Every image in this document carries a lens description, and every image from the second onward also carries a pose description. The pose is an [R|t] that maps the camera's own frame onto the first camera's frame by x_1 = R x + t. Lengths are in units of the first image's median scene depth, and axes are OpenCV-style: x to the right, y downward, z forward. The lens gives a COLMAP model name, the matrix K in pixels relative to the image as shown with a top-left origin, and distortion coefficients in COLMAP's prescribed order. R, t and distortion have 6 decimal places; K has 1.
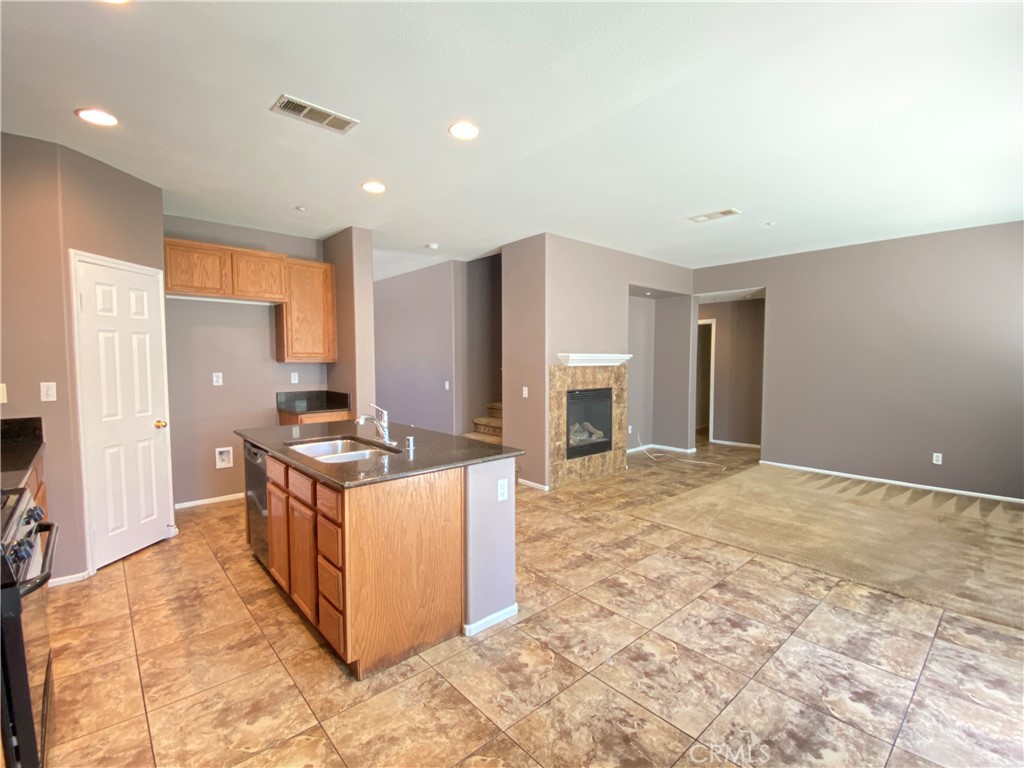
lens RADIAL K [[466.9, 0, 504.6], [0, 466.9, 383.4], [0, 0, 1]] dist [-0.001130, -0.006115]
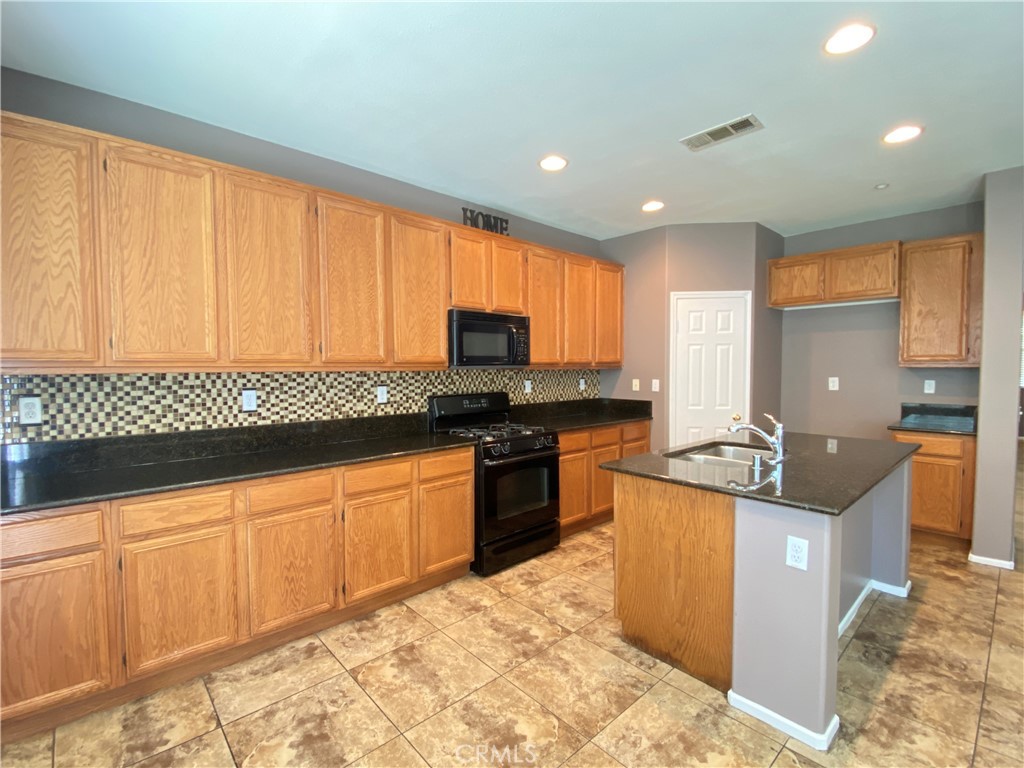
lens RADIAL K [[466.9, 0, 519.1], [0, 466.9, 383.8], [0, 0, 1]] dist [-0.001130, -0.006115]
pose [[0.023800, 0.039389, -0.998940, 0.388413], [-0.047663, 0.998132, 0.038222, -0.016811], [0.998580, 0.046703, 0.025633, 0.321298]]
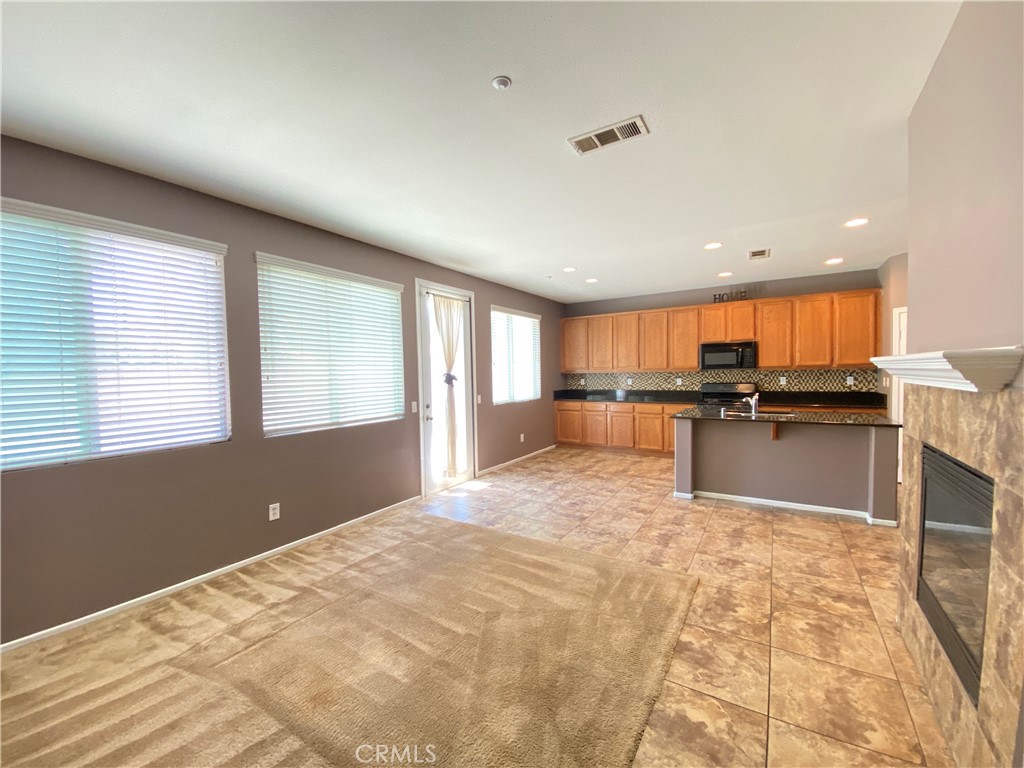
lens RADIAL K [[415.2, 0, 501.6], [0, 415.2, 390.8], [0, 0, 1]] dist [0.007530, -0.012790]
pose [[-0.964507, 0.031639, -0.262155, 0.721654], [0.006204, 0.995237, 0.097287, -0.084942], [0.263985, 0.092207, -0.960109, 1.492020]]
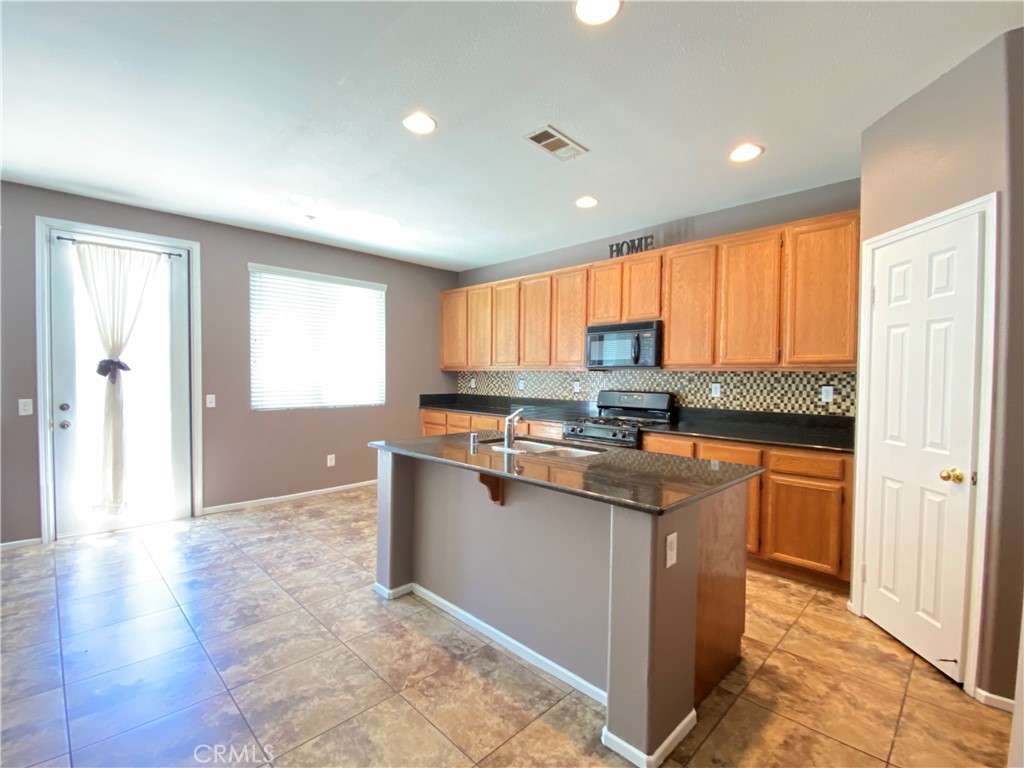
lens RADIAL K [[466.9, 0, 511.1], [0, 466.9, 390.5], [0, 0, 1]] dist [-0.001130, -0.006115]
pose [[-0.997926, -0.006620, -0.064034, -0.133599], [-0.012140, 0.996204, 0.086201, -0.047940], [0.063220, 0.086799, -0.994218, 1.251682]]
